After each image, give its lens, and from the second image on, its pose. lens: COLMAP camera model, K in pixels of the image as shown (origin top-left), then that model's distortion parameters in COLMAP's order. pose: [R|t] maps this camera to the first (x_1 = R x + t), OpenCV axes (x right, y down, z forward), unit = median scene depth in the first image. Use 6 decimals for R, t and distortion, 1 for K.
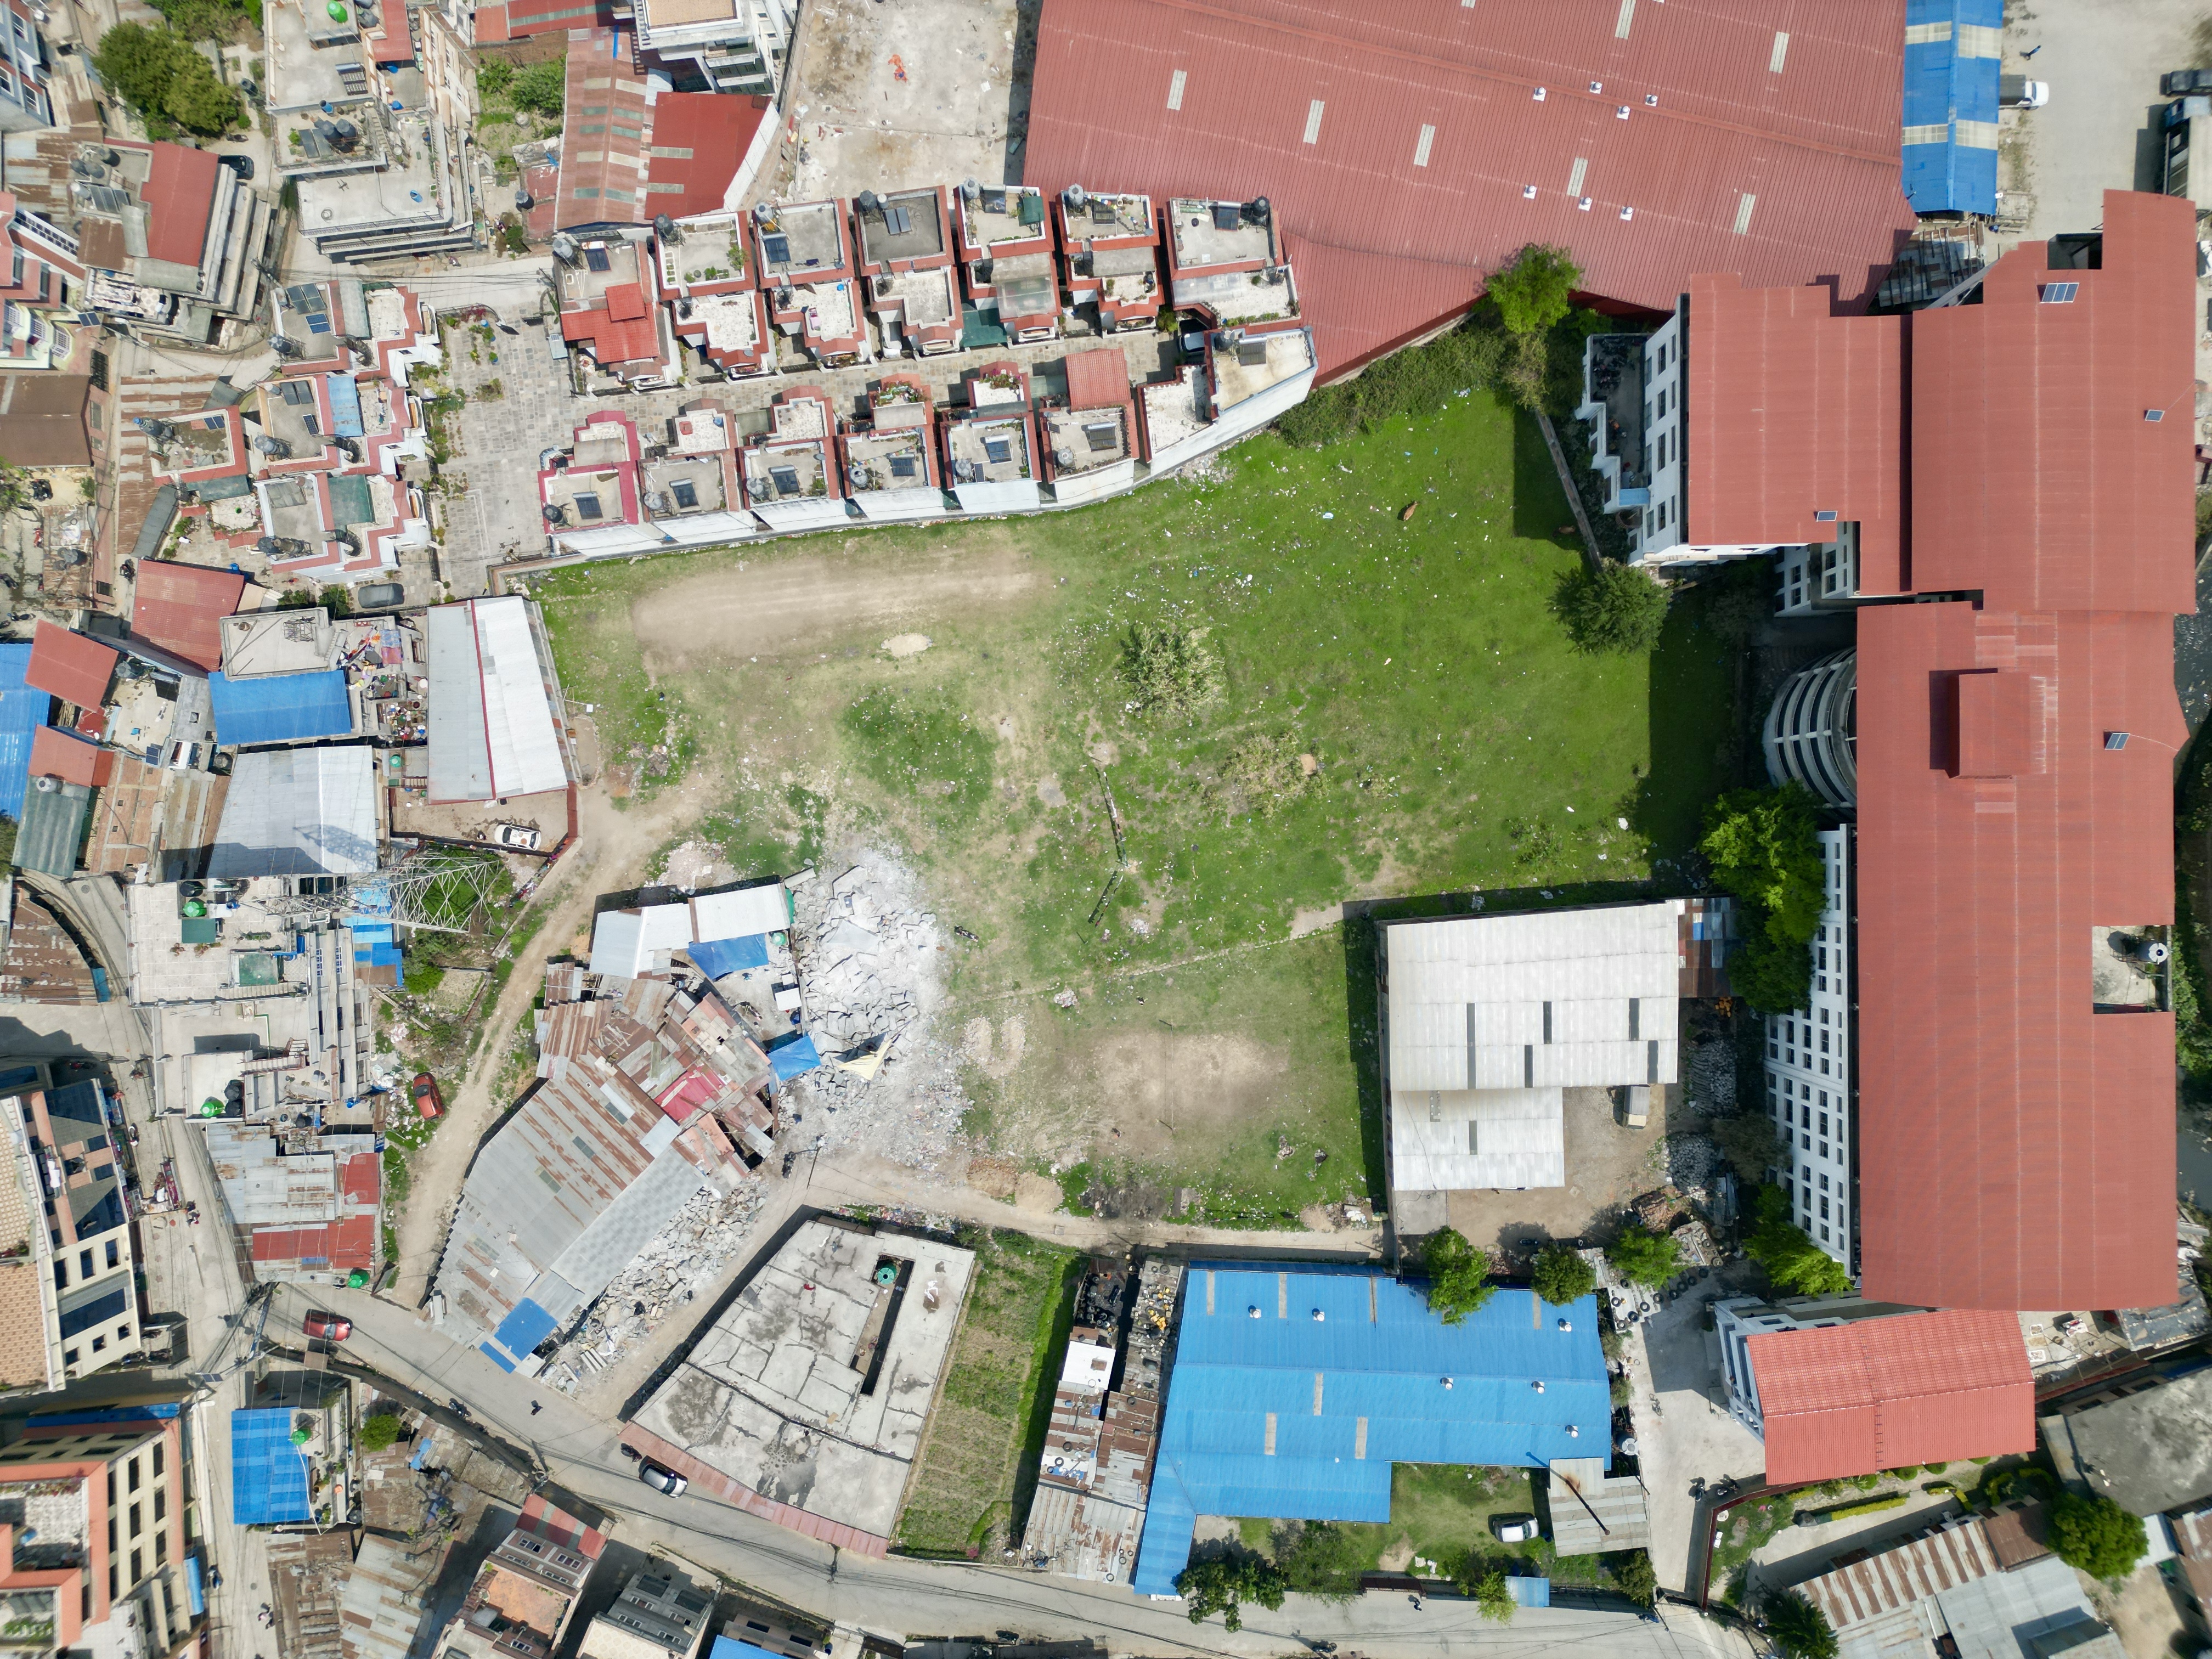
lens RADIAL K [[1538.1, 0, 1100.3], [0, 1538.1, 815.8], [0, 0, 1]] dist [-0.031689, -0.001204]
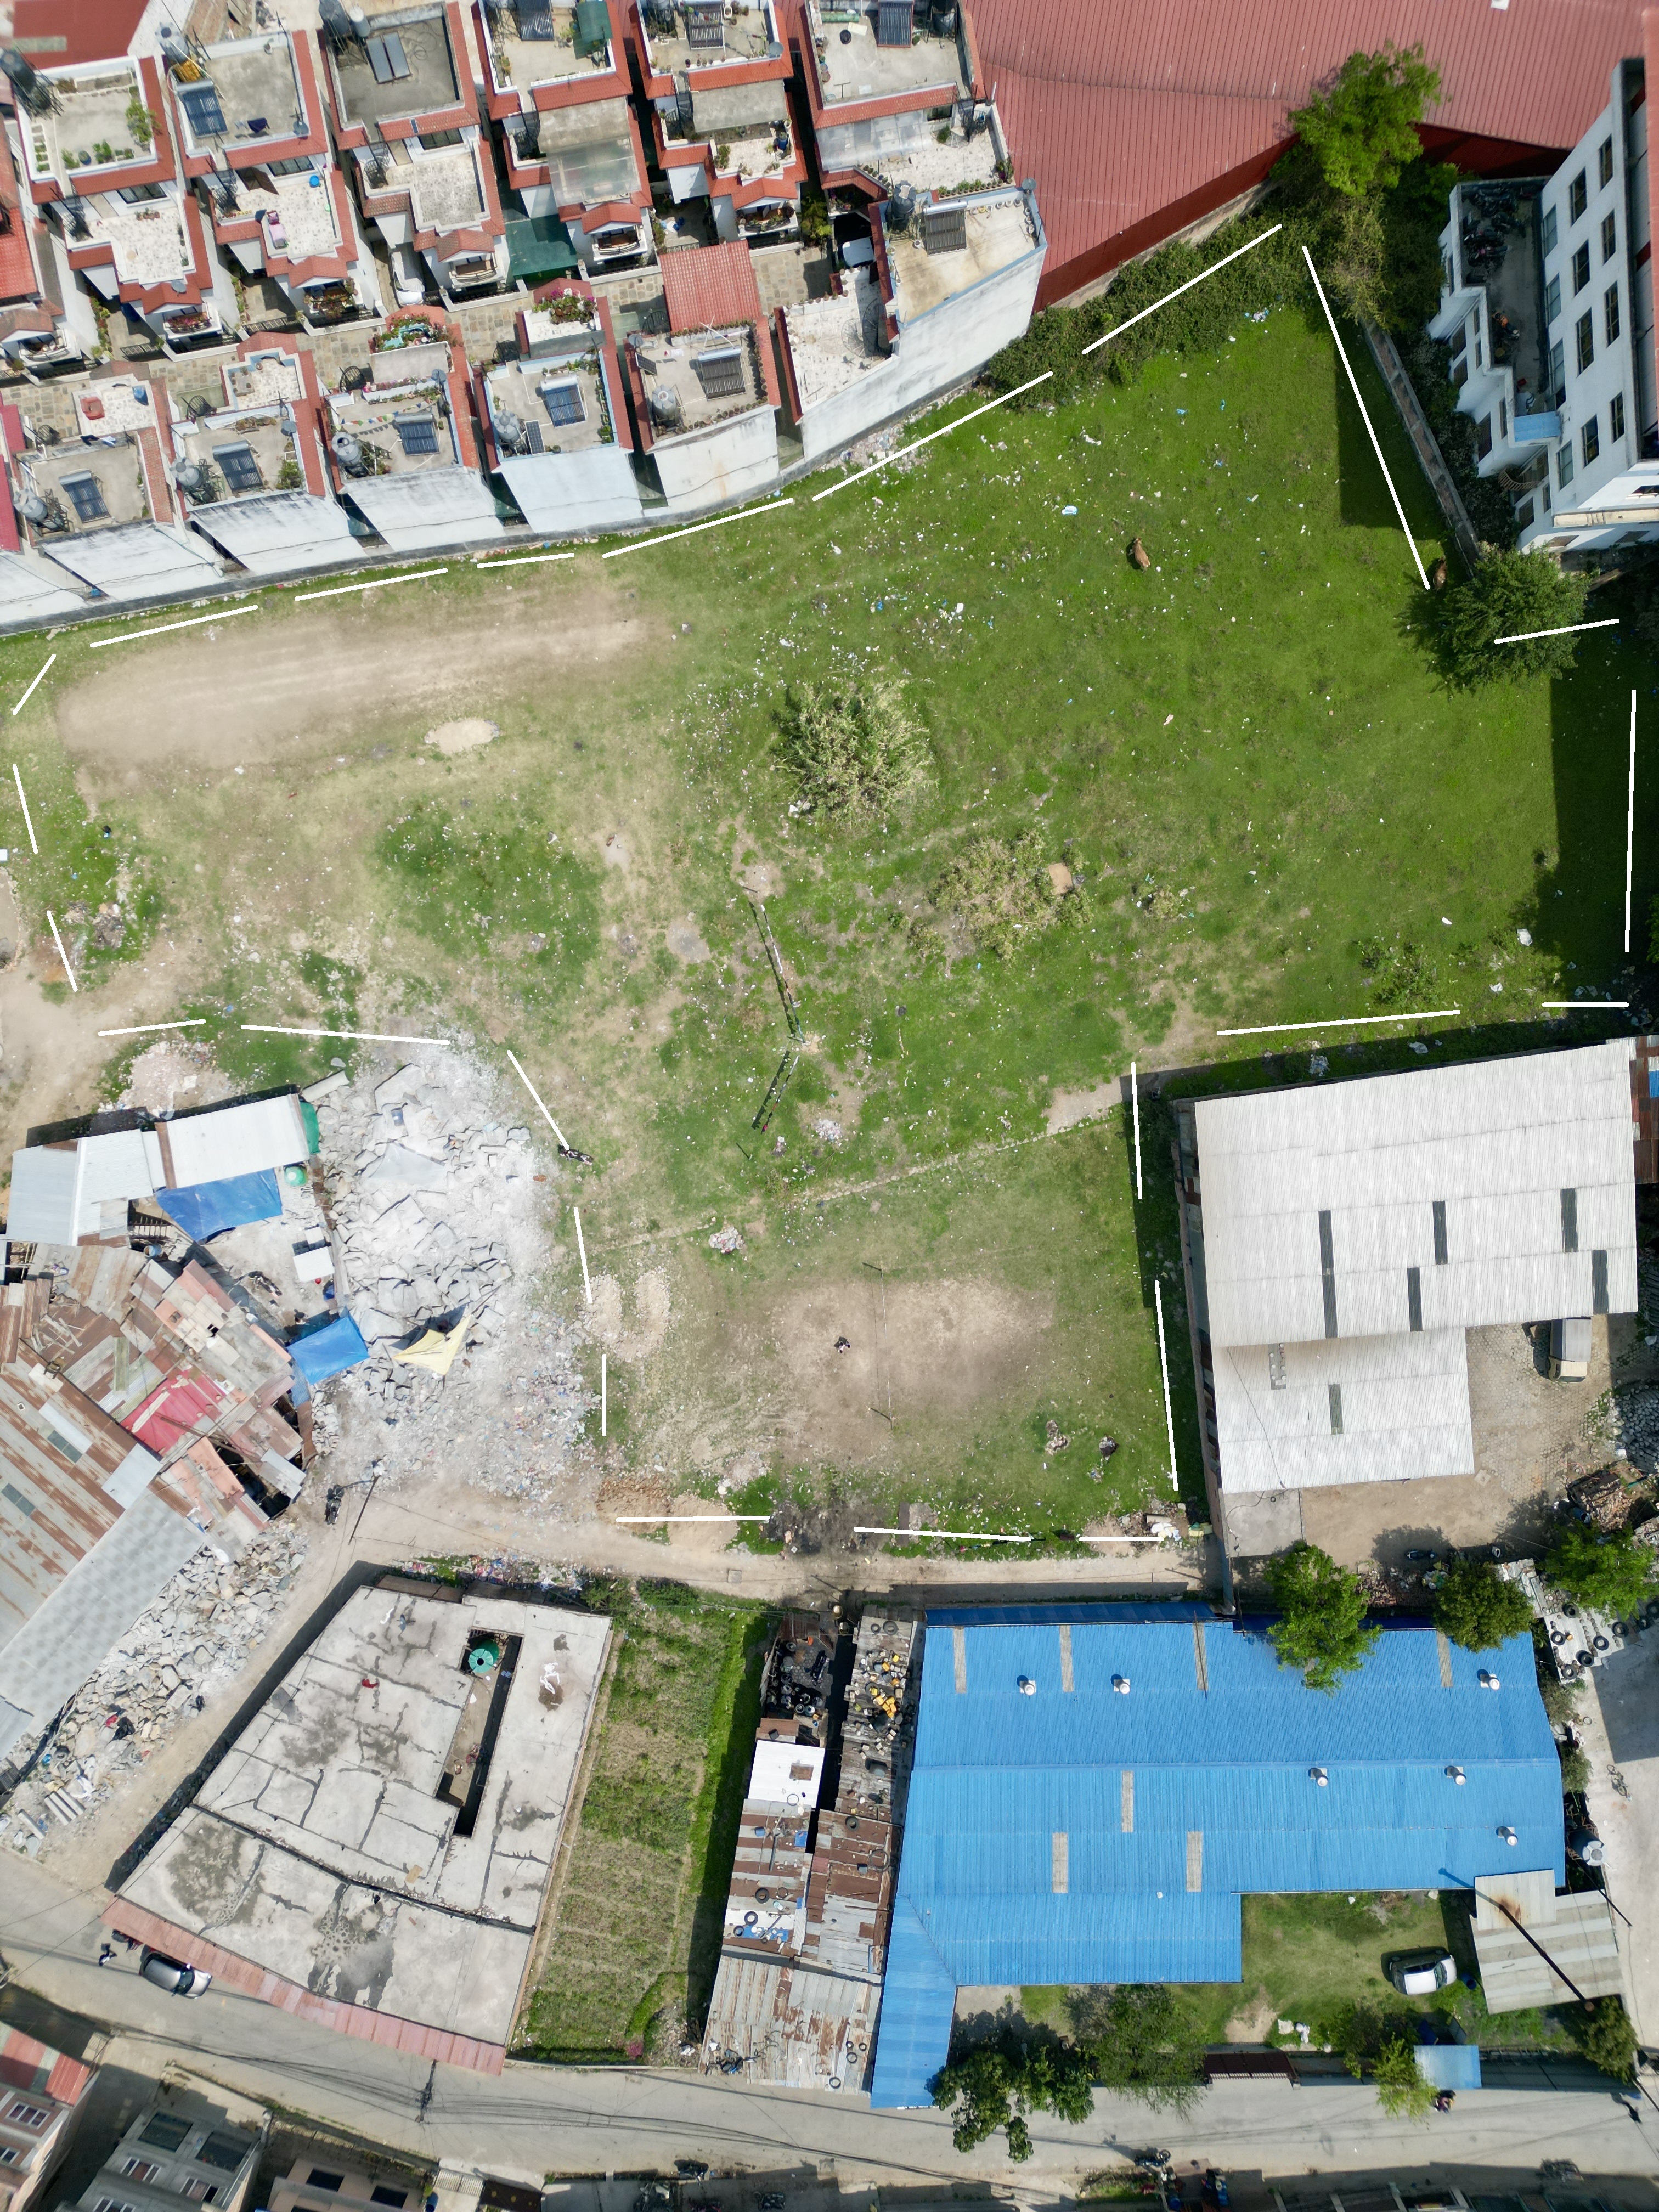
lens RADIAL K [[1538.1, 0, 831.4], [0, 1538.1, 1118.6], [0, 0, 1]] dist [-0.031689, -0.001204]
pose [[0.998352, -0.056982, 0.006756, 0.024210], [0.056753, 0.997929, 0.030267, 0.048939], [-0.008467, -0.029834, 0.999519, 0.330310]]
